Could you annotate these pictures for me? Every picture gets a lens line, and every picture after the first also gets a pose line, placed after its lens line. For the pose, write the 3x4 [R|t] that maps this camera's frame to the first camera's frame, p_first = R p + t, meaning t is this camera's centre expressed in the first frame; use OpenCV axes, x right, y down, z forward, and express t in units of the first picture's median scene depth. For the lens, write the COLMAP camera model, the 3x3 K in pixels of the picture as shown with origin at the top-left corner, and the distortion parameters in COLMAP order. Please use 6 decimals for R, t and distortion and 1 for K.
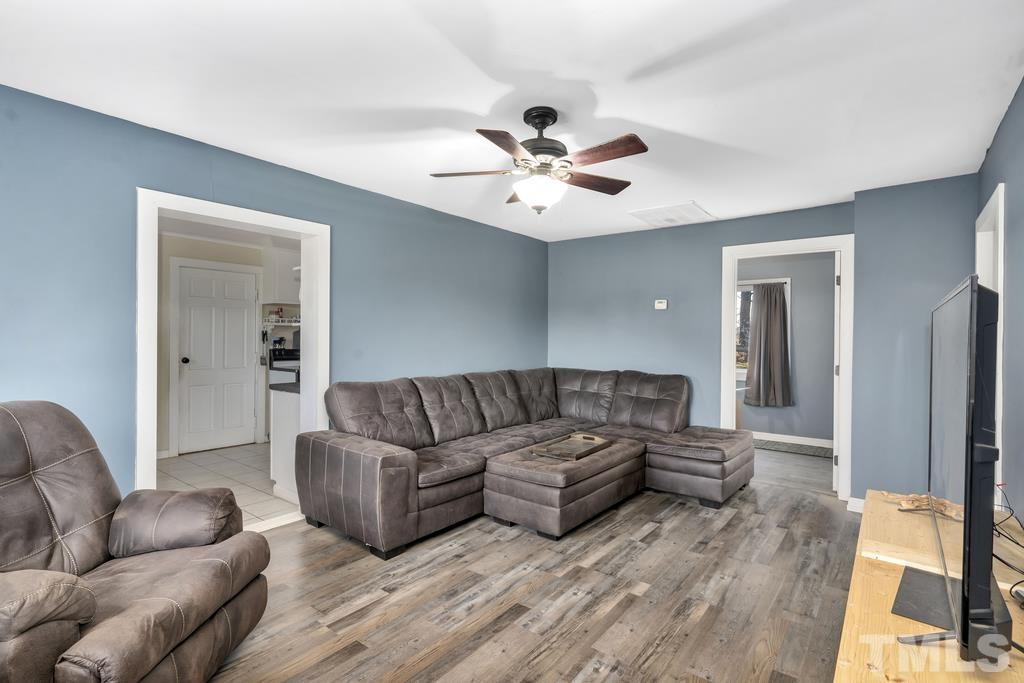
lens RADIAL K [[493.1, 0, 493.4], [0, 493.1, 341.4], [0, 0, 1]] dist [0.000877, 0.000055]
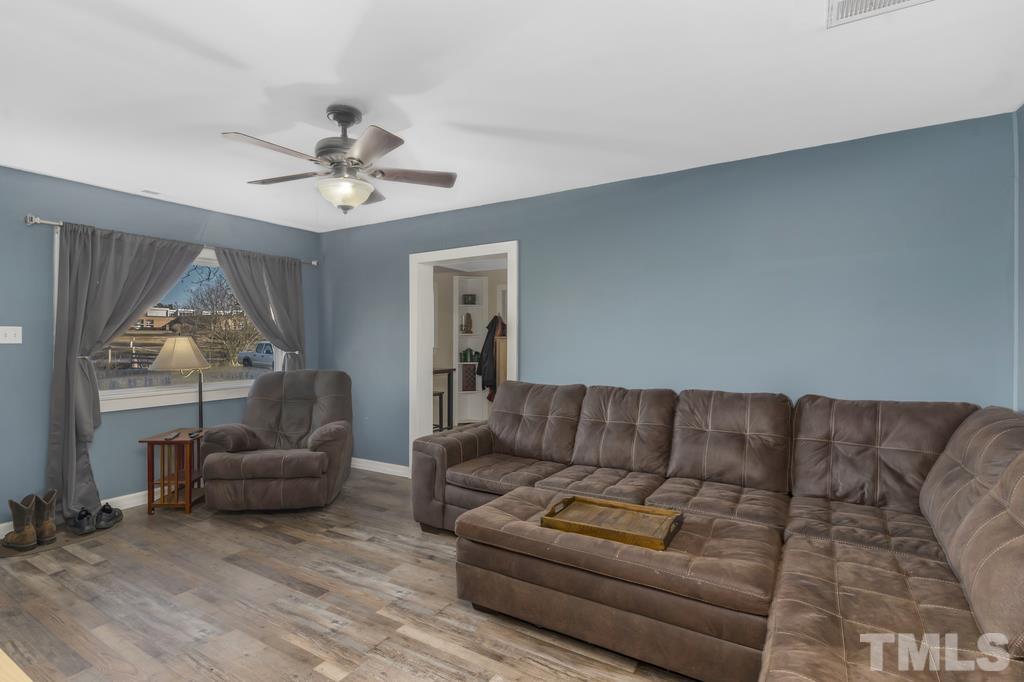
lens RADIAL K [[493.1, 0, 512.4], [0, 493.1, 340.7], [0, 0, 1]] dist [0.000877, 0.000055]
pose [[0.141715, -0.006760, -0.989884, 0.919276], [-0.007748, 0.999938, -0.007938, -0.000271], [0.989877, 0.008795, 0.141654, 0.982013]]
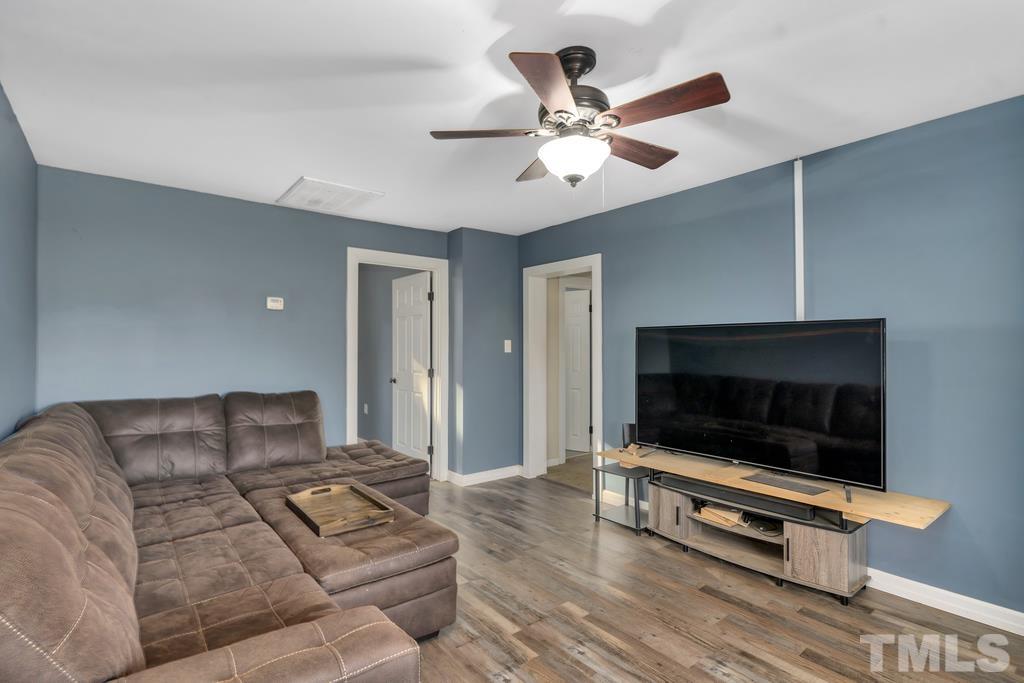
lens RADIAL K [[493.1, 0, 510.1], [0, 493.1, 342.1], [0, 0, 1]] dist [0.000877, 0.000055]
pose [[0.216881, 0.004702, 0.976187, -0.559489], [0.009095, 0.999935, -0.006837, -0.007880], [-0.976156, 0.010361, 0.216824, 0.768947]]
